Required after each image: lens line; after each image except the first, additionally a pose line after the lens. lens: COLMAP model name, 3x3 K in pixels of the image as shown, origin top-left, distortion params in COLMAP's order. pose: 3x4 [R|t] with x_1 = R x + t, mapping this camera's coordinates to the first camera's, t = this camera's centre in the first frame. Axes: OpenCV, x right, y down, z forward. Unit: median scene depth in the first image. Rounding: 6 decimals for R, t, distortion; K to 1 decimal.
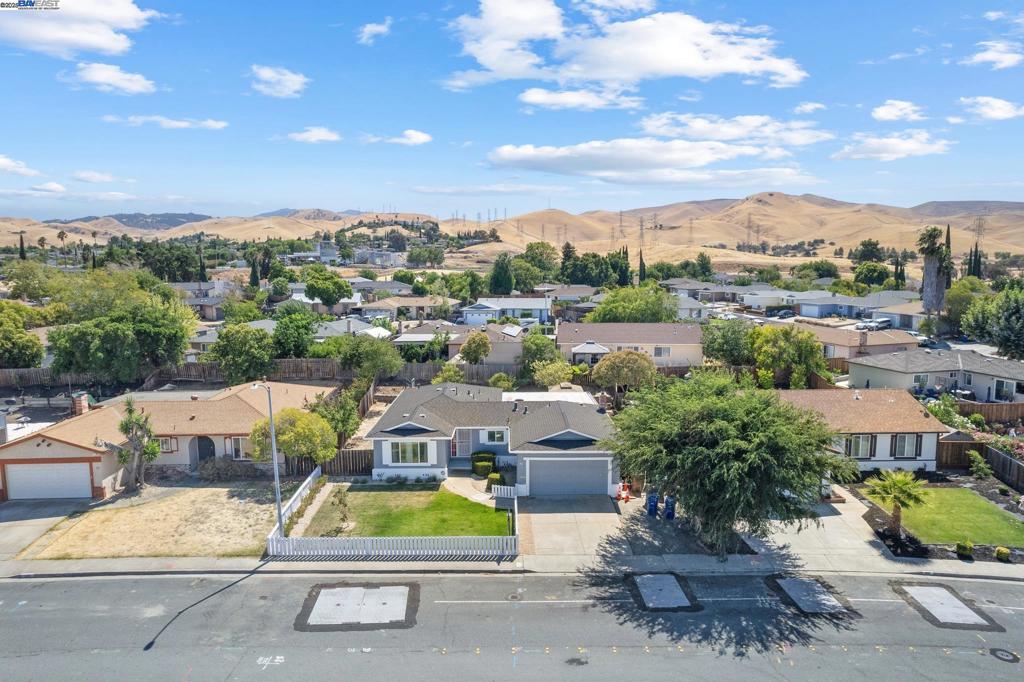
lens RADIAL K [[658.3, 0, 517.9], [0, 658.3, 343.1], [0, 0, 1]] dist [-0.083005, 0.073074]
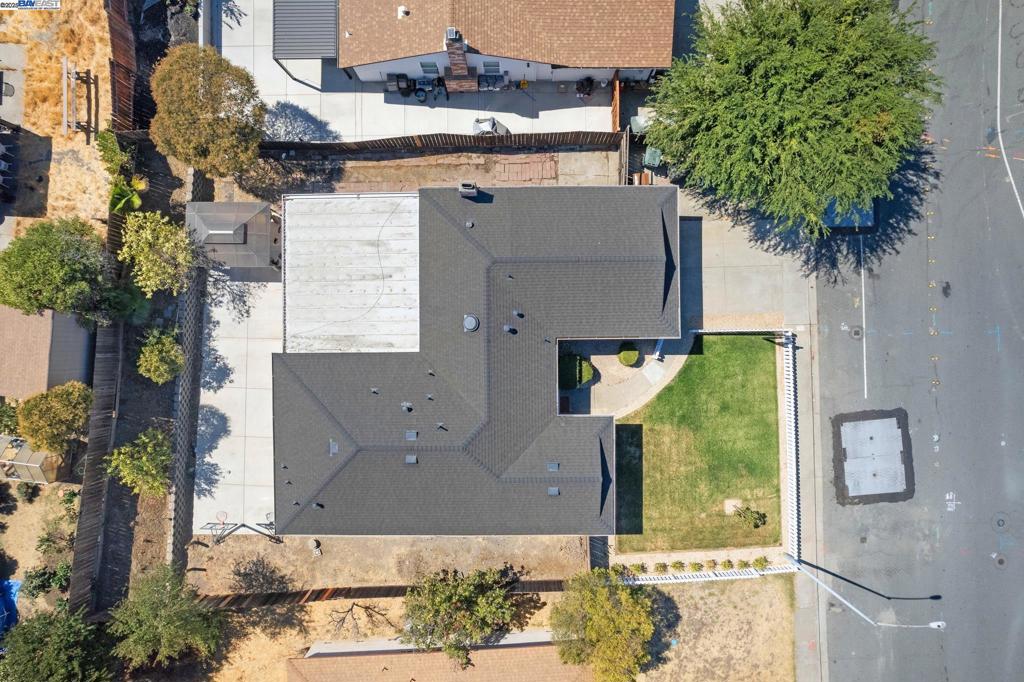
lens RADIAL K [[658.3, 0, 517.9], [0, 658.3, 343.1], [0, 0, 1]] dist [-0.083005, 0.073074]
pose [[0.004344, -0.999990, -0.000687, -0.011447], [0.120465, -0.000159, 0.992718, -0.412927], [-0.992708, -0.004395, 0.120463, 0.697625]]
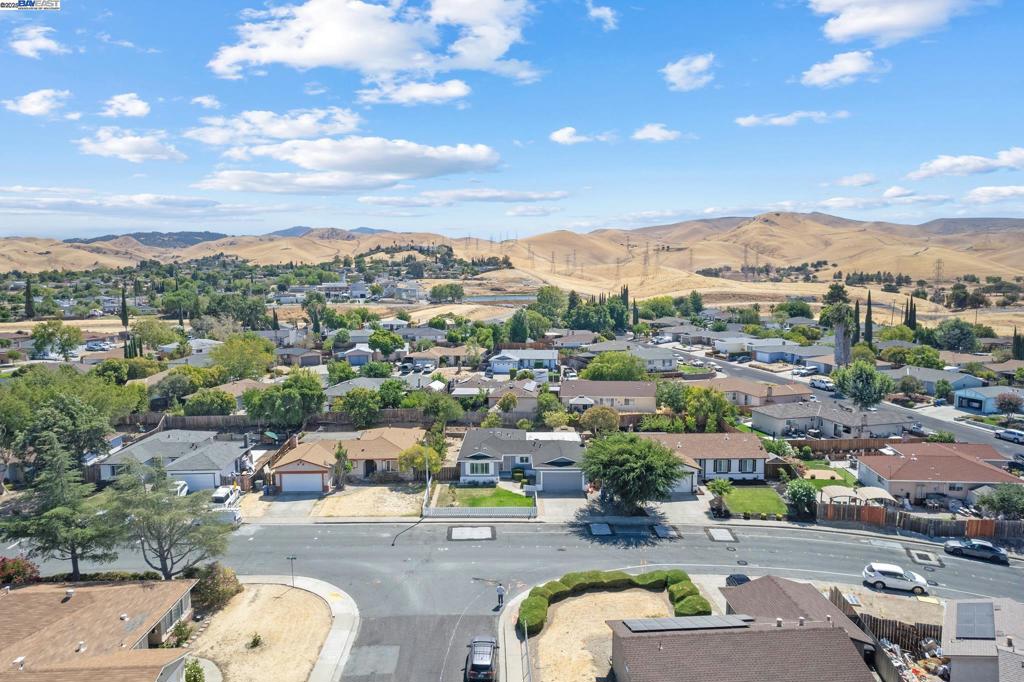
lens RADIAL K [[658.3, 0, 517.9], [0, 658.3, 343.1], [0, 0, 1]] dist [-0.083005, 0.073074]
pose [[0.999874, -0.000310, -0.015845, -0.016250], [-0.000070, 0.999712, -0.023983, -0.105806], [0.015848, 0.023981, 0.999587, -0.637959]]
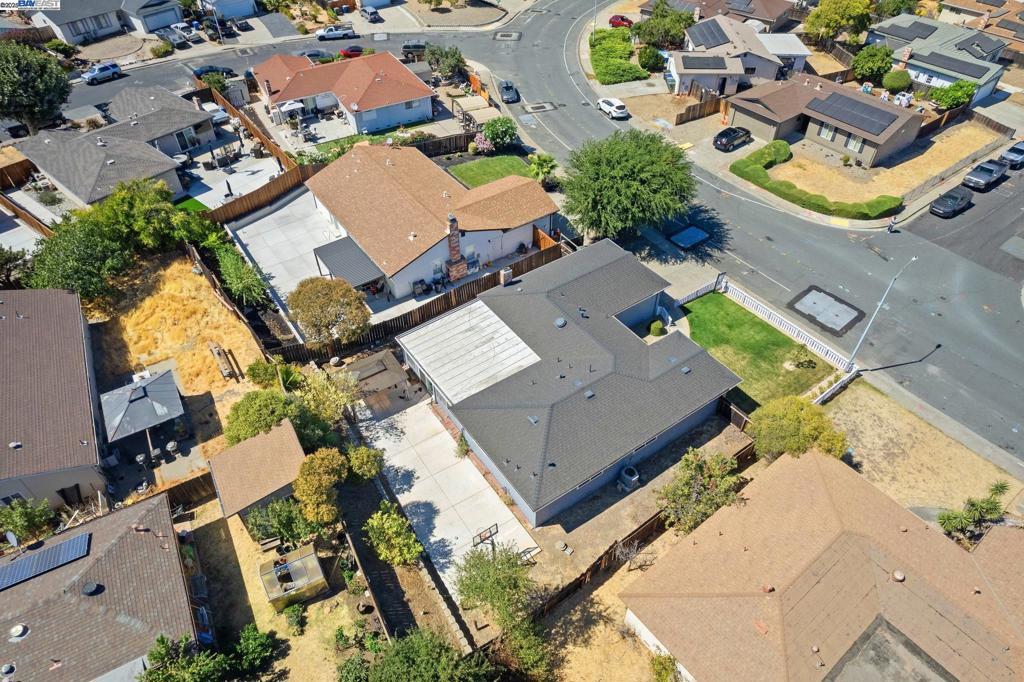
lens RADIAL K [[658.3, 0, 517.9], [0, 658.3, 343.1], [0, 0, 1]] dist [-0.083005, 0.073074]
pose [[-0.568573, -0.570076, 0.593076, -0.403646], [0.102356, 0.666320, 0.738607, -0.442473], [-0.816240, 0.480657, -0.320500, 1.067119]]
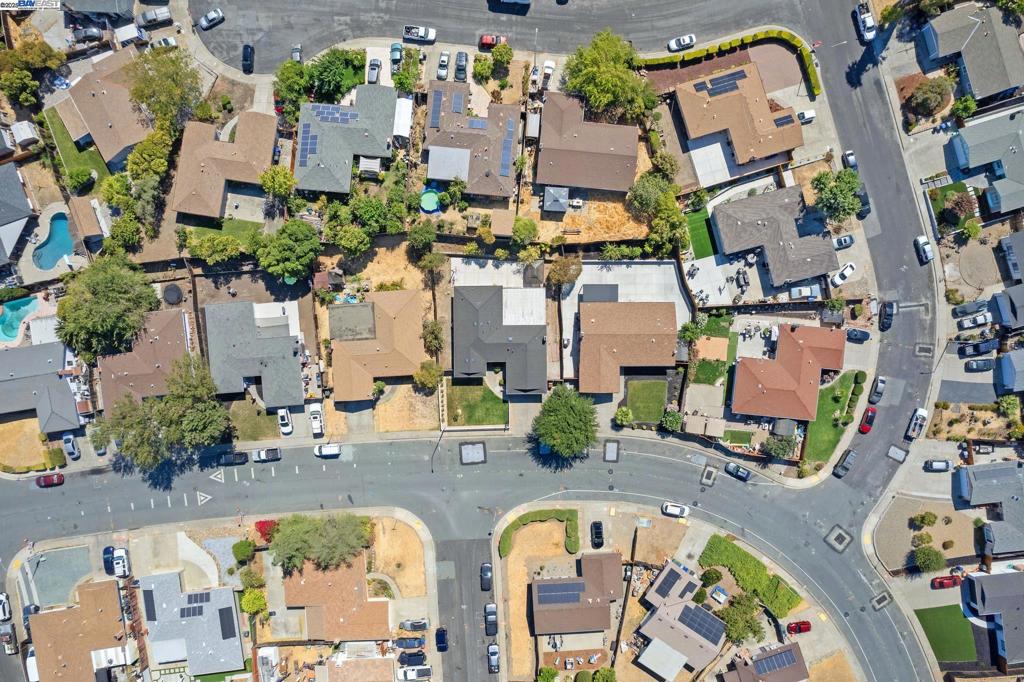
lens RADIAL K [[658.3, 0, 517.9], [0, 658.3, 343.1], [0, 0, 1]] dist [-0.083005, 0.073074]
pose [[0.999911, 0.005025, -0.012389, 0.048518], [0.011735, 0.114075, 0.993403, -1.816851], [0.006405, -0.993459, 0.114006, 0.562920]]
